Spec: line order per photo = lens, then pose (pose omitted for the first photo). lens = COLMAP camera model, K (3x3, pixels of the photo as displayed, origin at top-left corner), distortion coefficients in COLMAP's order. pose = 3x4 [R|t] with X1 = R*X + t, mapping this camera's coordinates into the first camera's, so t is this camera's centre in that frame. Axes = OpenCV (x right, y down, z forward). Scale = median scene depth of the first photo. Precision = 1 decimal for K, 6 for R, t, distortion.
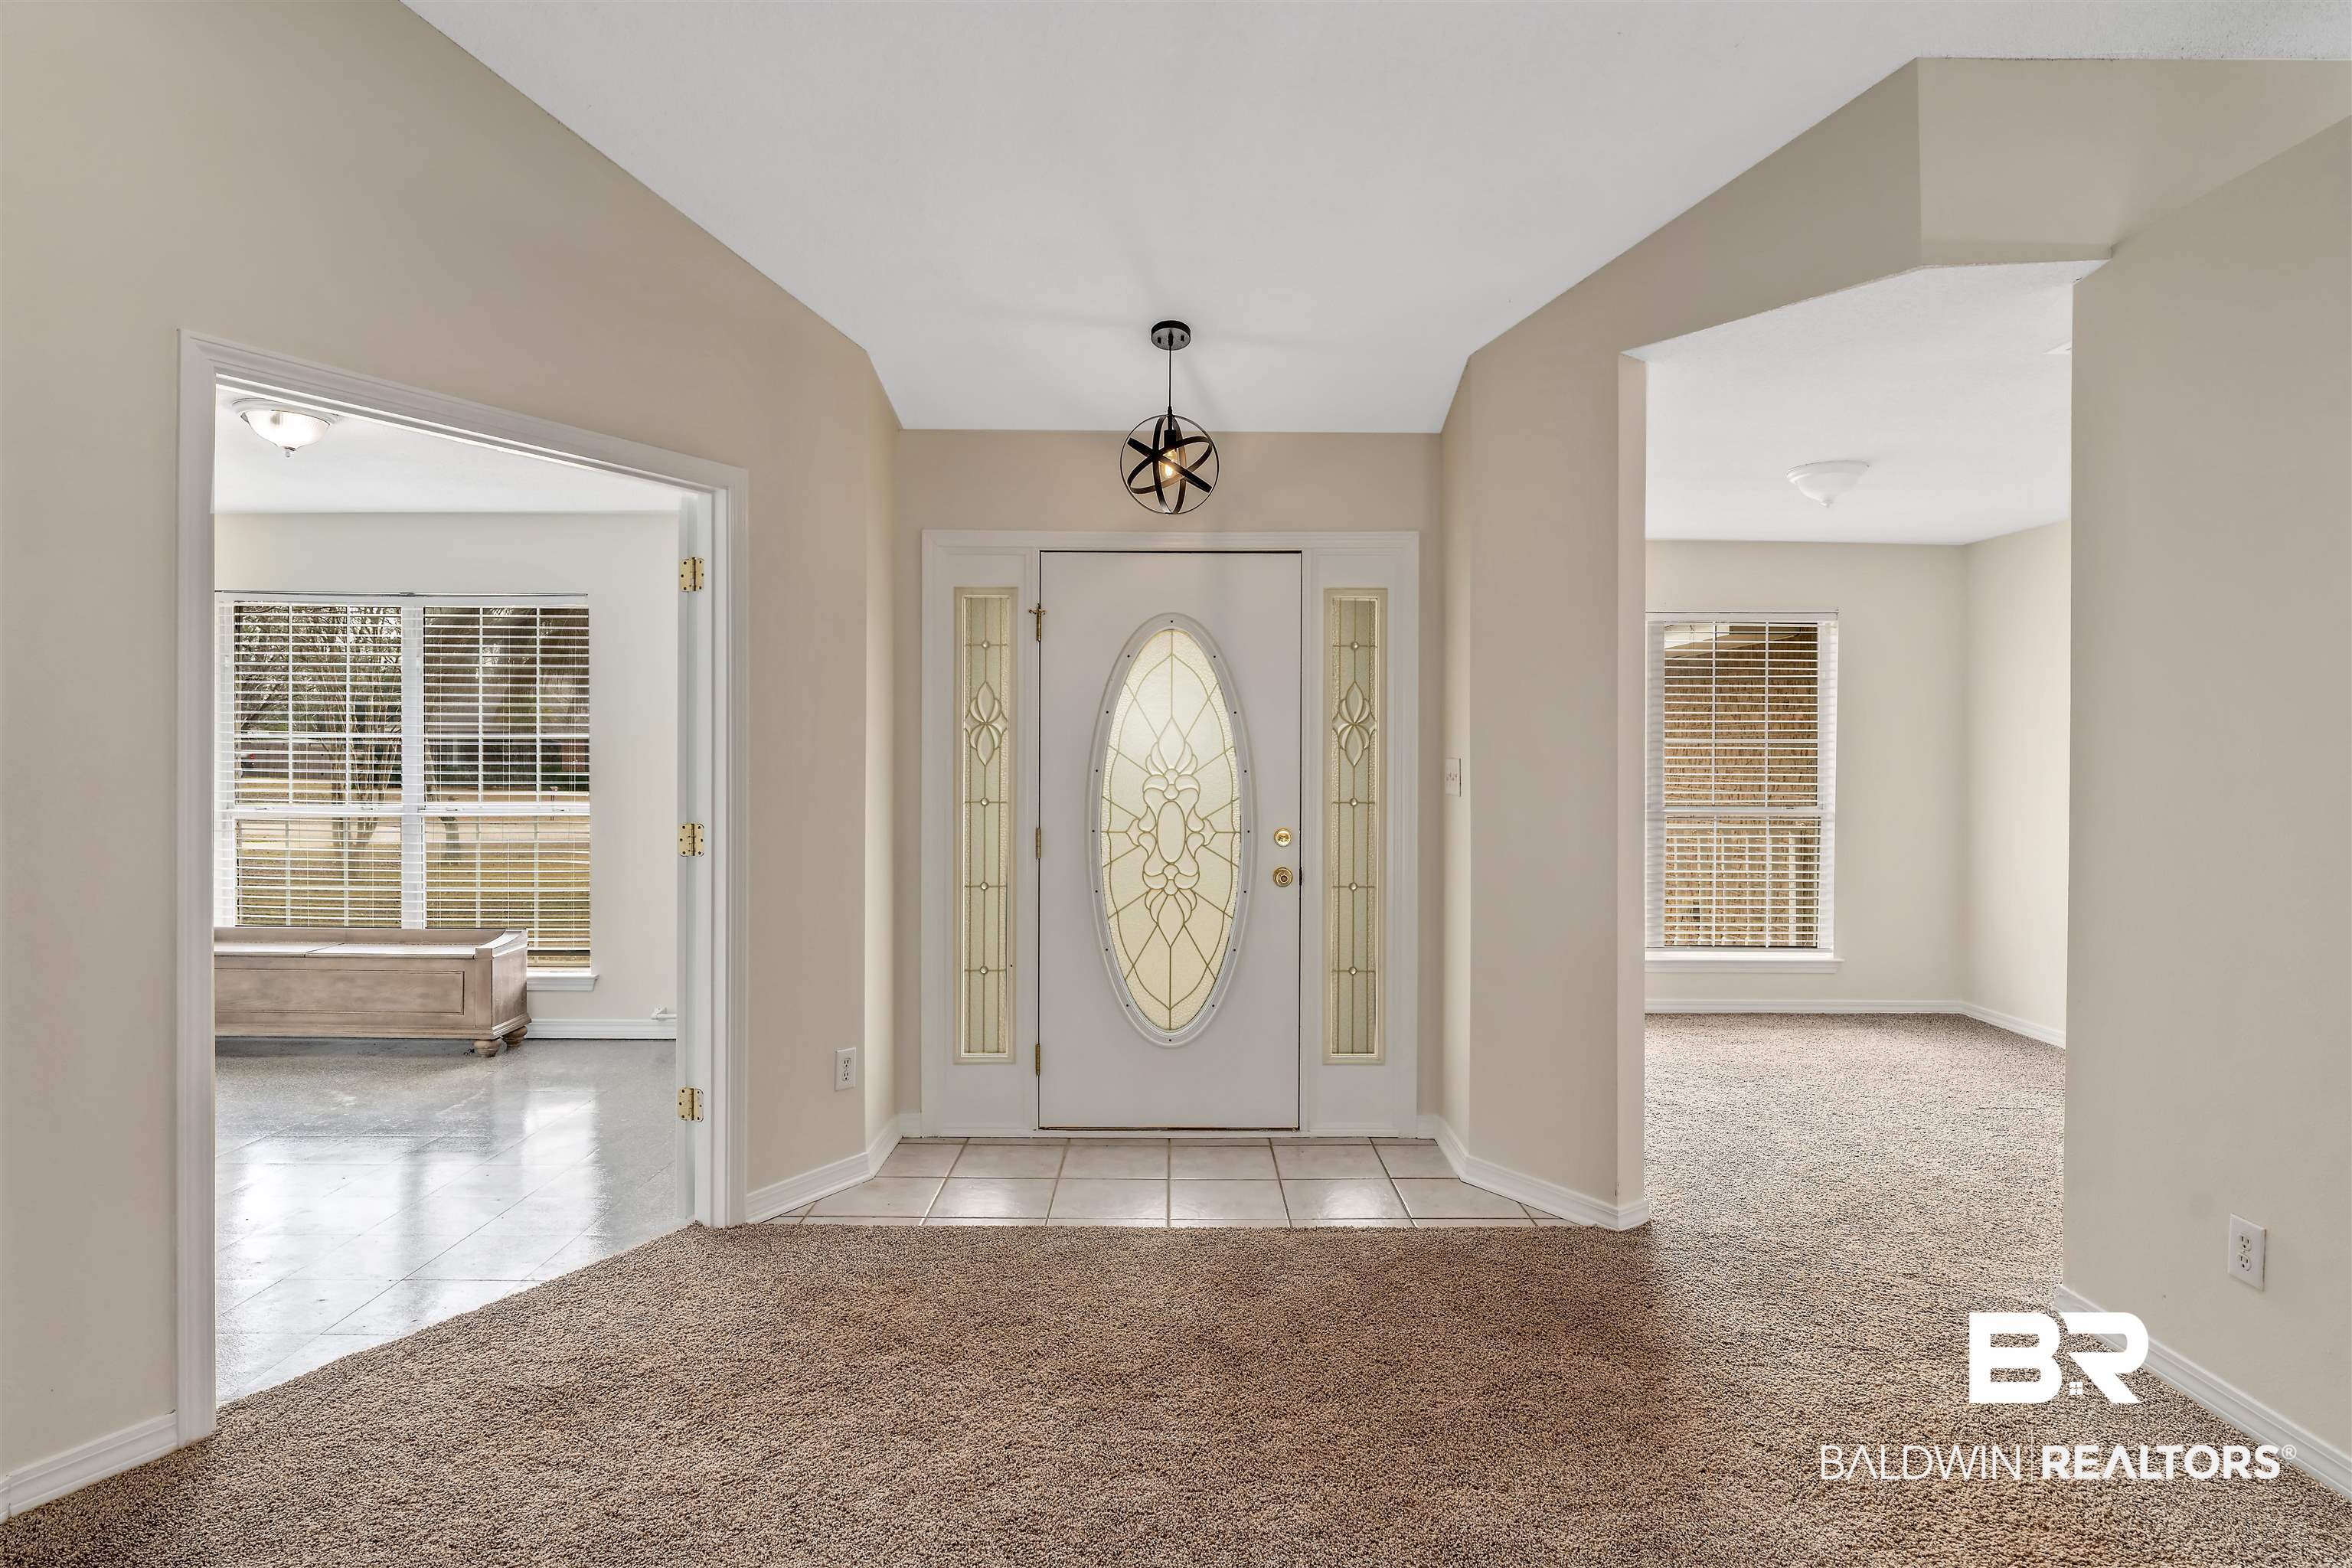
lens RADIAL K [[1291.5, 0, 1166.4], [0, 1291.5, 758.6], [0, 0, 1]] dist [-0.000286, -0.000978]
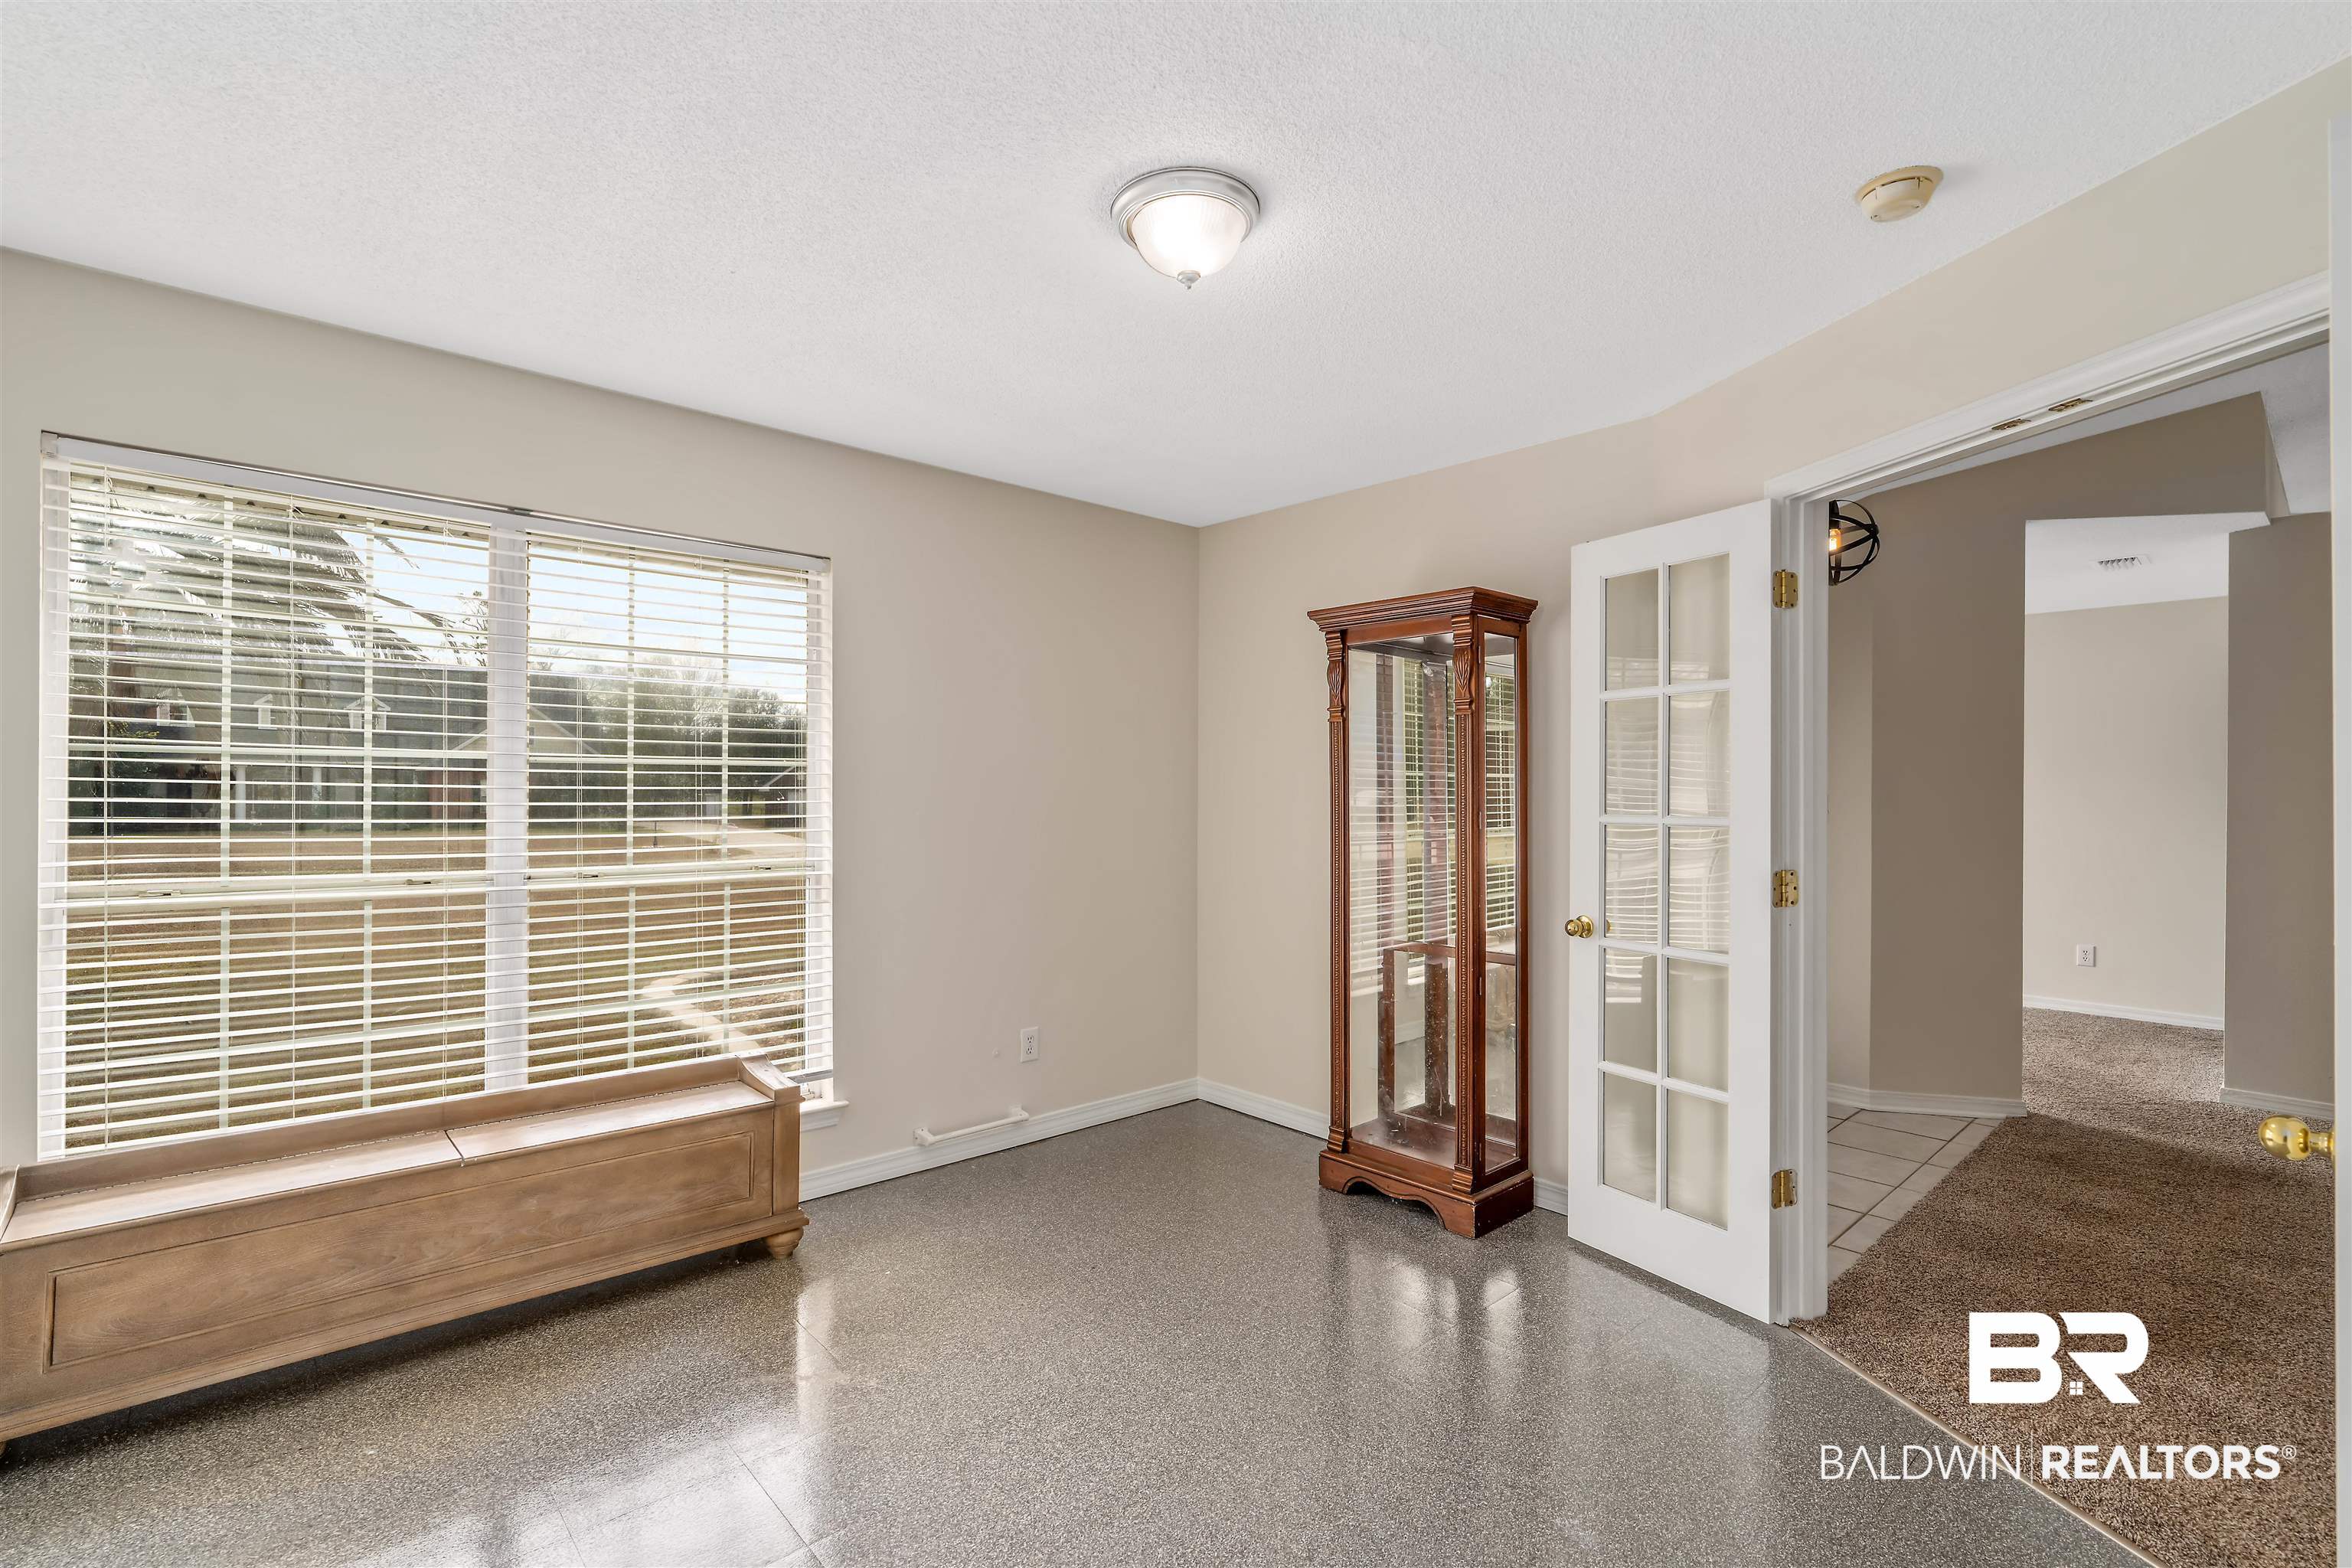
lens RADIAL K [[1062.9, 0, 1179.6], [0, 1062.9, 788.2], [0, 0, 1]] dist [0.003456, 0.000158]
pose [[0.737902, 0.003601, 0.674898, -0.743689], [-0.003313, 0.999993, -0.001714, -0.003824], [-0.674899, -0.000971, 0.737909, 0.471911]]
